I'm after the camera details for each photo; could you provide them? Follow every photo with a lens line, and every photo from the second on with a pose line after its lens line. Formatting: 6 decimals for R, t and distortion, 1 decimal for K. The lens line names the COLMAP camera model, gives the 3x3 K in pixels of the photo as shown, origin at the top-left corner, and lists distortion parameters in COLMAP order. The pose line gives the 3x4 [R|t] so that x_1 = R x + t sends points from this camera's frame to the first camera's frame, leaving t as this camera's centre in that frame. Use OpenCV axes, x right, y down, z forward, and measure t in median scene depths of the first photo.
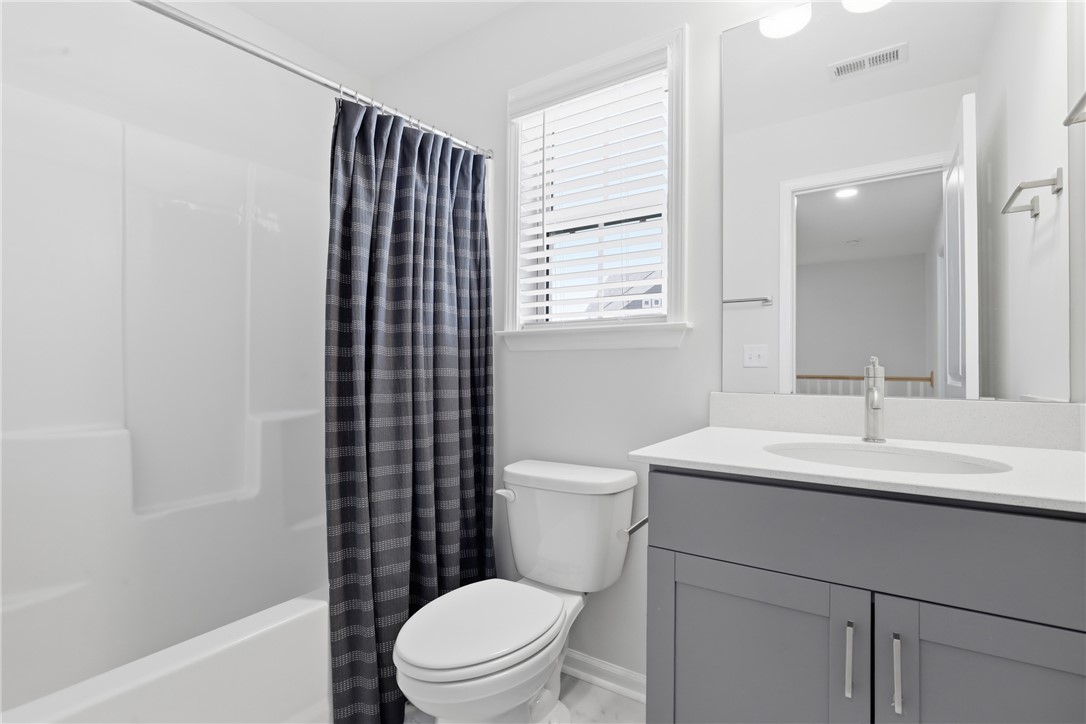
lens RADIAL K [[512.1, 0, 544.2], [0, 512.1, 362.2], [0, 0, 1]] dist [-0.003738, -0.000183]
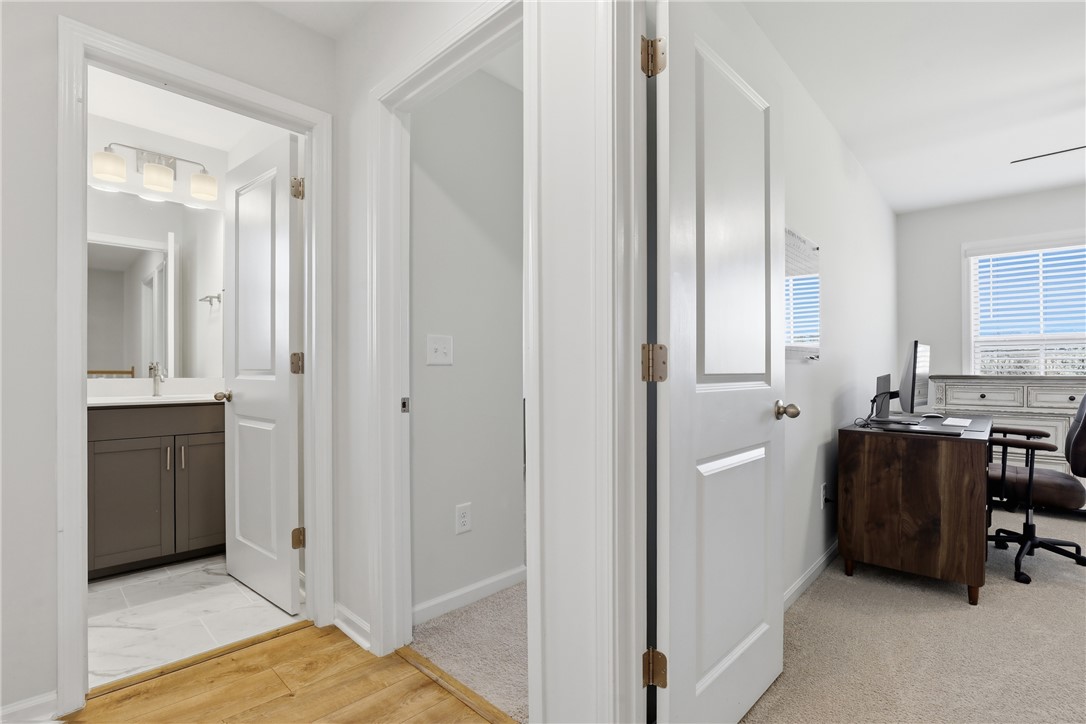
lens RADIAL K [[512.1, 0, 544.8], [0, 512.1, 361.6], [0, 0, 1]] dist [-0.003738, -0.000183]
pose [[0.186883, 0.002077, 0.982380, -1.357226], [-0.012950, 0.999916, 0.000349, -0.034843], [-0.982297, -0.012787, 0.186895, -1.228411]]
